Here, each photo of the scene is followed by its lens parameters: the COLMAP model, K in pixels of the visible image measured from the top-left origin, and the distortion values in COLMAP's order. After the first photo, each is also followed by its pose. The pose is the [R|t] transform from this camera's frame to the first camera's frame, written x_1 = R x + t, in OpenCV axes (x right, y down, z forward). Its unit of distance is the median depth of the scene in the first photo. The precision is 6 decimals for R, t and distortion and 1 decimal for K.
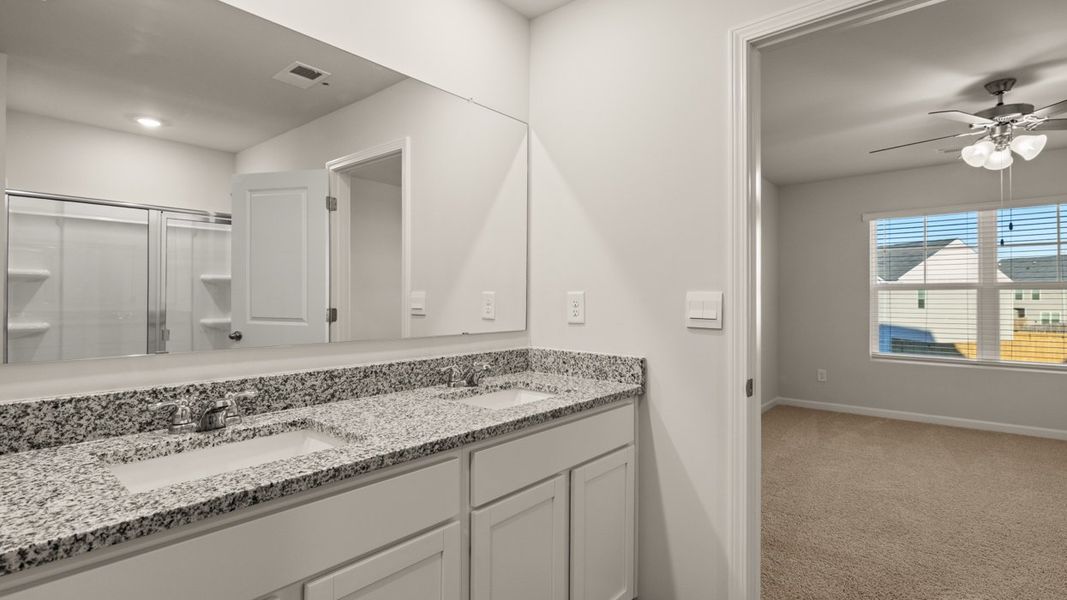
lens RADIAL K [[505.5, 0, 533.5], [0, 505.5, 300.0], [0, 0, 1]] dist [0.017620, -0.018711]
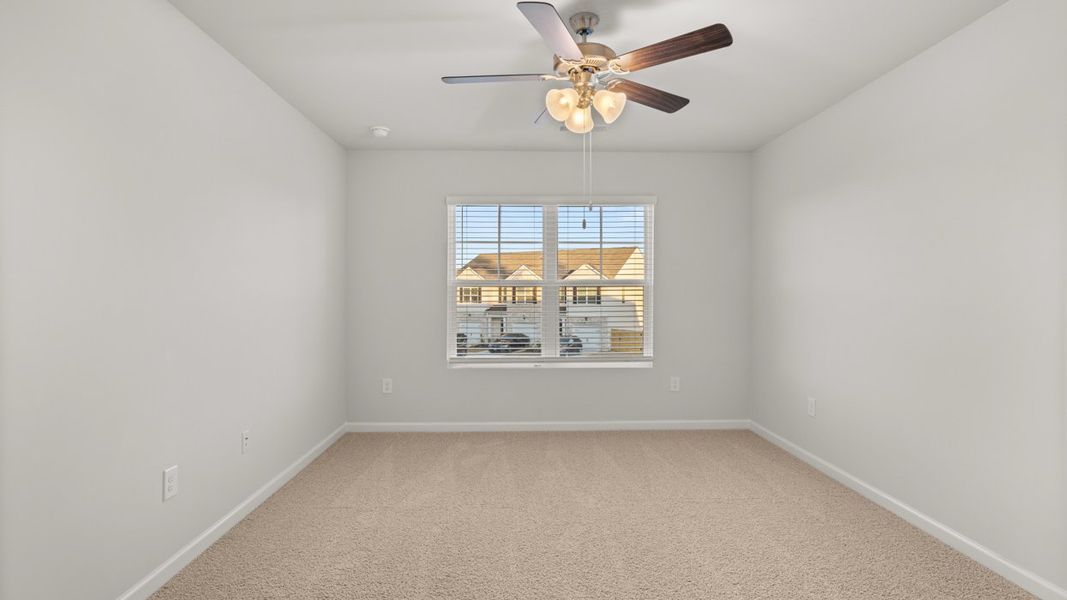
lens RADIAL K [[456.2, 0, 533.5], [0, 456.2, 300.0], [0, 0, 1]] dist [-0.002967, -0.000295]
pose [[0.728537, -0.007868, 0.684961, 0.383684], [0.001757, 0.999952, 0.009619, -0.002540], [-0.685004, -0.005804, 0.728516, 0.540374]]
